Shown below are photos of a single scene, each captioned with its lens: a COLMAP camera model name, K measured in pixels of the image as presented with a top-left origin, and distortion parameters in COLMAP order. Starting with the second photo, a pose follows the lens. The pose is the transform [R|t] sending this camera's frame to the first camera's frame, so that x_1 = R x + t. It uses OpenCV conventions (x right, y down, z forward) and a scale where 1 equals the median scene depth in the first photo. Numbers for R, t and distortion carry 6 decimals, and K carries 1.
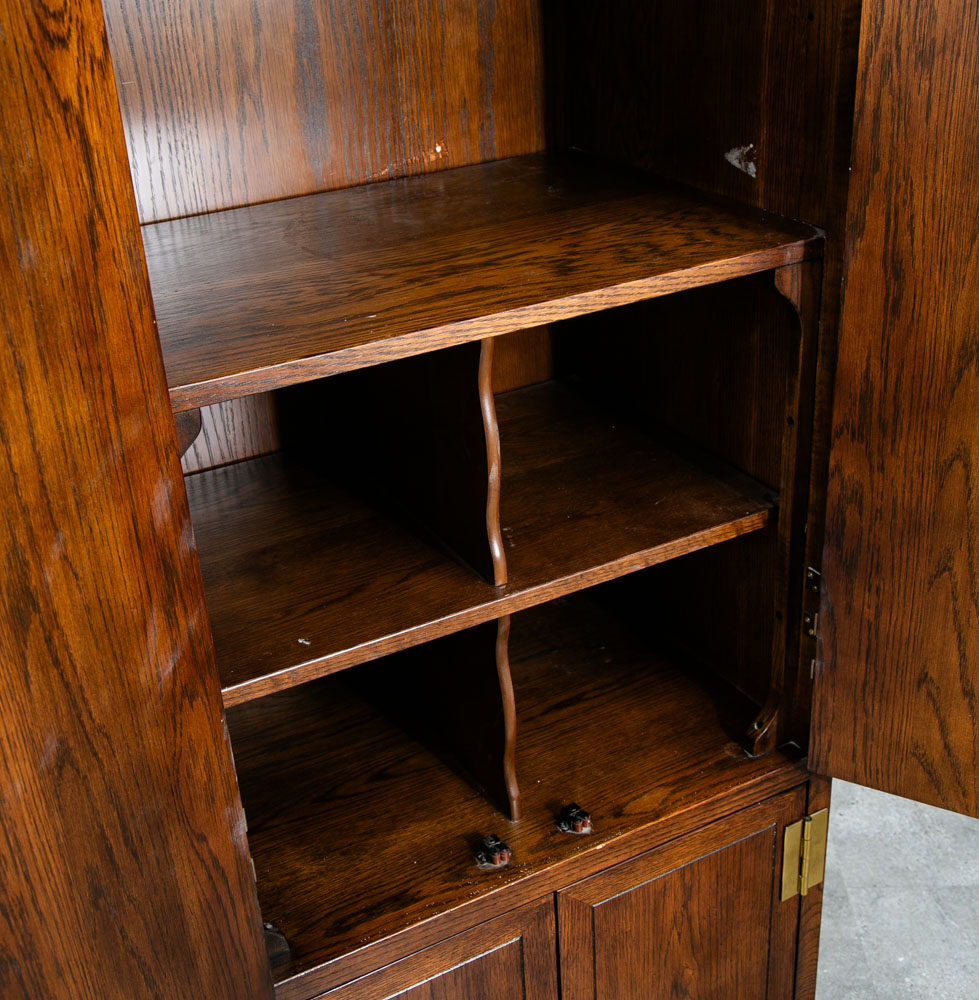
lens RADIAL K [[1336.1, 0, 493.8], [0, 1336.1, 515.2], [0, 0, 1]] dist [0.003175, 0.032044]
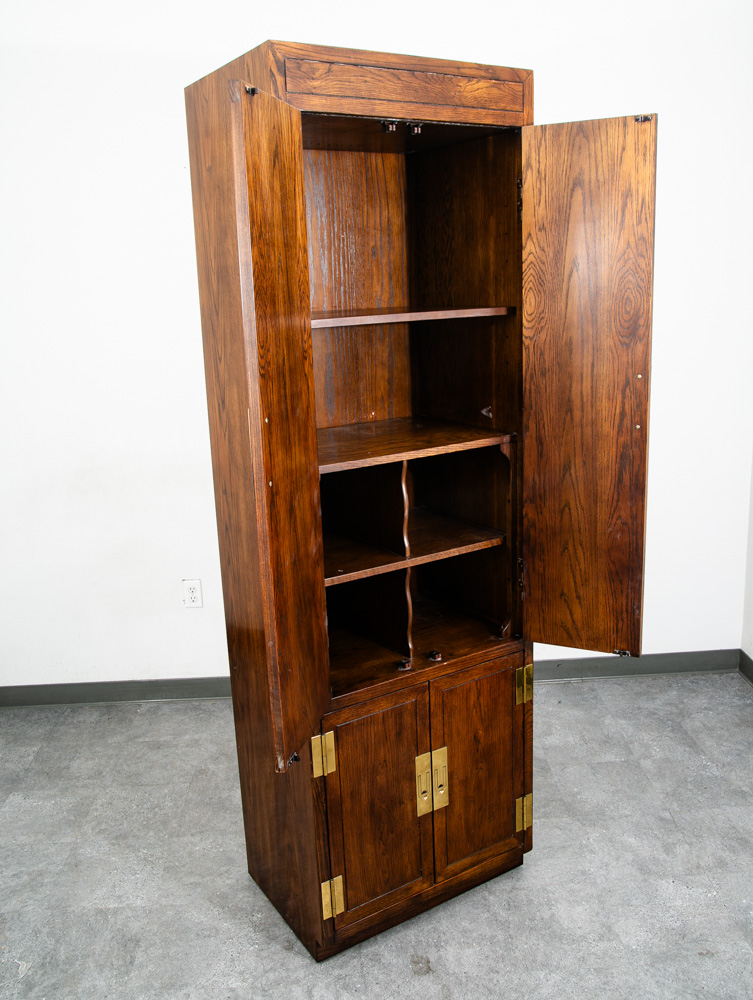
lens RADIAL K [[874.3, 0, 381.8], [0, 874.3, 497.0], [0, 0, 1]] dist [-0.018246, 0.004606]
pose [[0.997716, -0.001615, 0.067531, -0.159260], [0.018189, 0.969212, -0.245555, 0.352631], [-0.065055, 0.246222, 0.967028, -0.719926]]
